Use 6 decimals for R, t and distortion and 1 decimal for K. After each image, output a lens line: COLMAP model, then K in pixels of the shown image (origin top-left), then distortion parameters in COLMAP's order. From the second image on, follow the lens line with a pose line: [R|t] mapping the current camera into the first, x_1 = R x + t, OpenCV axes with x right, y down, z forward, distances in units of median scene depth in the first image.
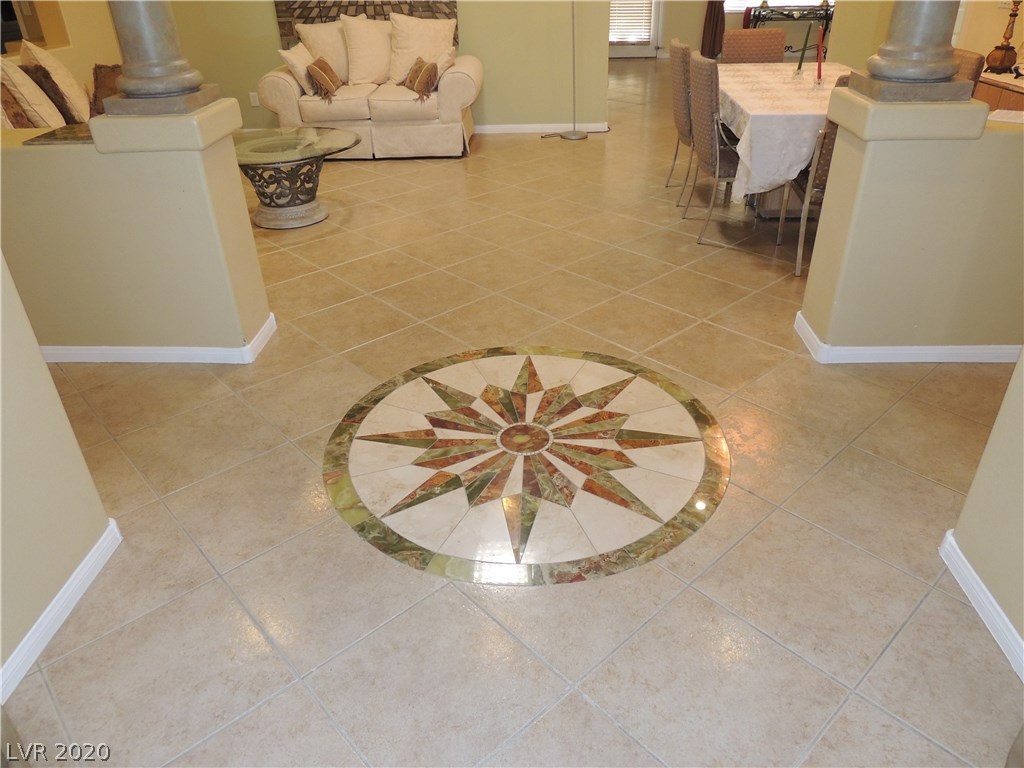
lens RADIAL K [[725.0, 0, 513.3], [0, 725.0, 380.4], [0, 0, 1]] dist [-0.018673, -0.002202]
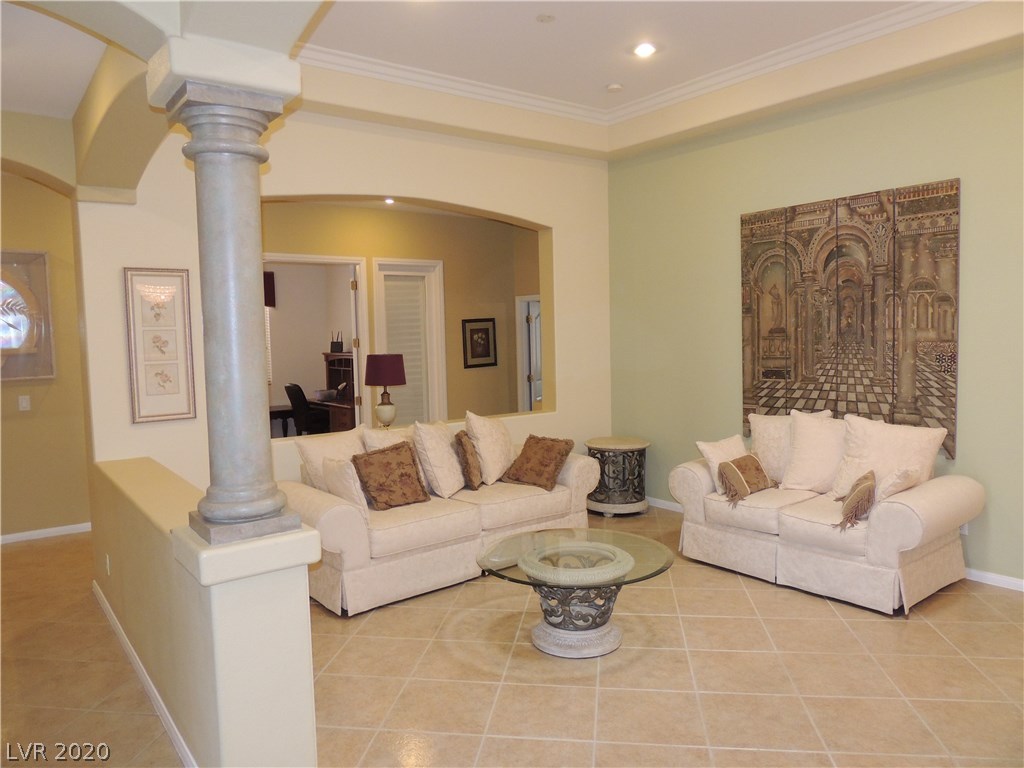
lens RADIAL K [[725.0, 0, 520.4], [0, 725.0, 390.6], [0, 0, 1]] dist [-0.018673, -0.002202]
pose [[0.640907, 0.070008, -0.764419, 0.268313], [-0.381674, 0.893073, -0.238214, -0.263932], [0.666005, 0.444432, 0.599097, 0.346418]]
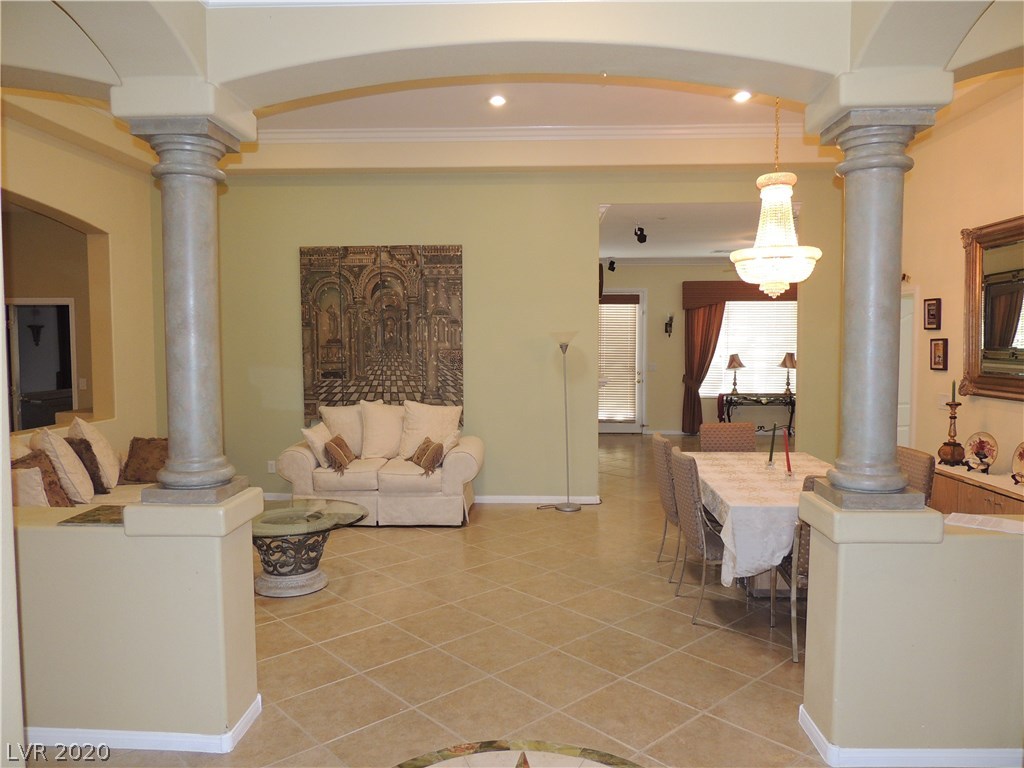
lens RADIAL K [[725.0, 0, 513.1], [0, 725.0, 390.0], [0, 0, 1]] dist [-0.018673, -0.002202]
pose [[0.999746, 0.022481, 0.001459, -0.002764], [-0.019453, 0.894098, -0.447448, -0.022694], [-0.011363, 0.447307, 0.894309, -0.036182]]
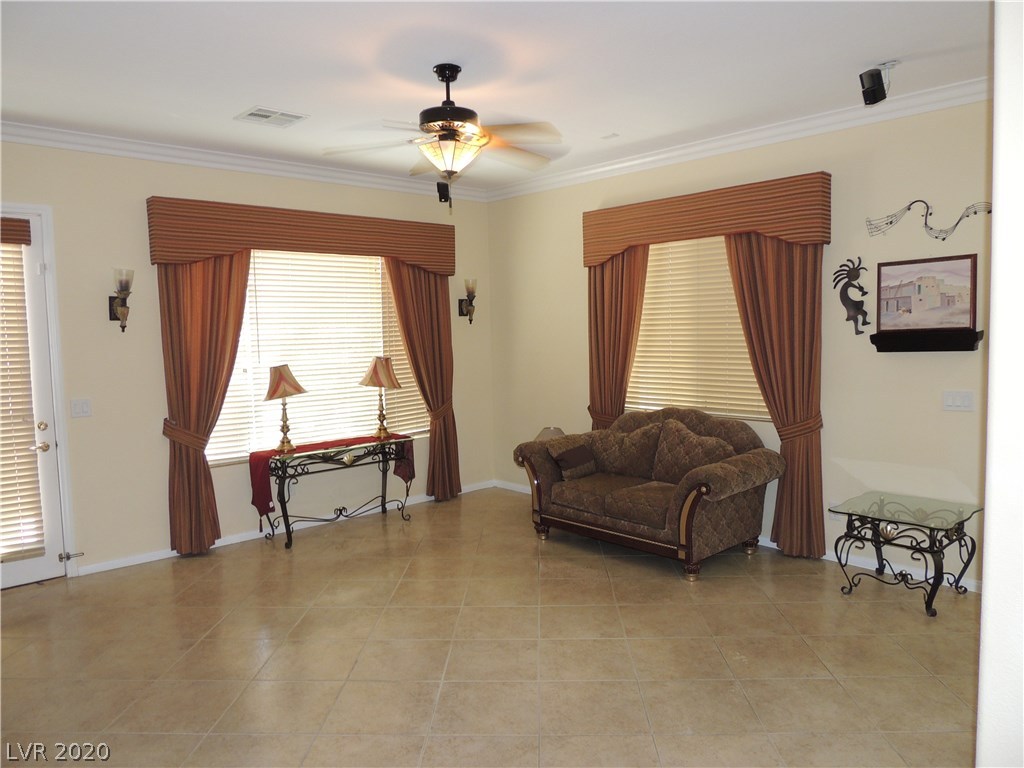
lens RADIAL K [[725.0, 0, 517.2], [0, 725.0, 383.6], [0, 0, 1]] dist [-0.018673, -0.002202]
pose [[0.705738, -0.043844, 0.707115, 0.225261], [0.361735, 0.880479, -0.306438, -0.799843], [-0.609164, 0.472053, 0.637248, 1.266427]]
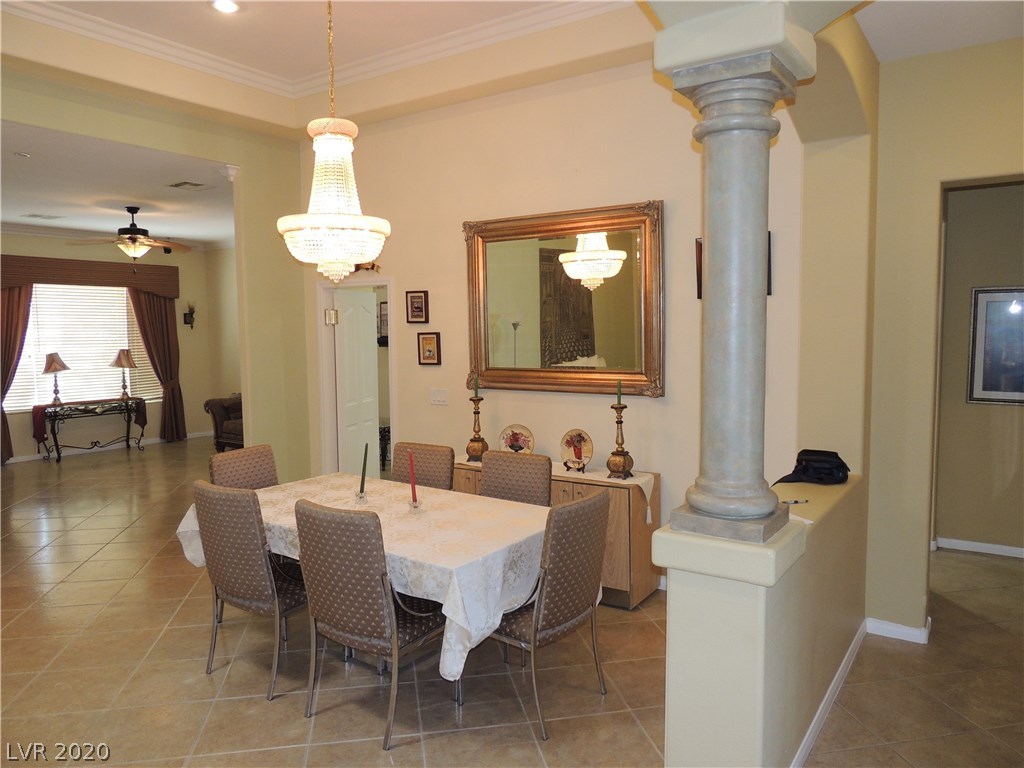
lens RADIAL K [[725.0, 0, 518.9], [0, 725.0, 389.3], [0, 0, 1]] dist [-0.018673, -0.002202]
pose [[0.532202, -0.047171, 0.845302, -0.214581], [0.422740, 0.879874, -0.217057, -0.255760], [-0.733520, 0.472861, 0.488212, 0.359959]]
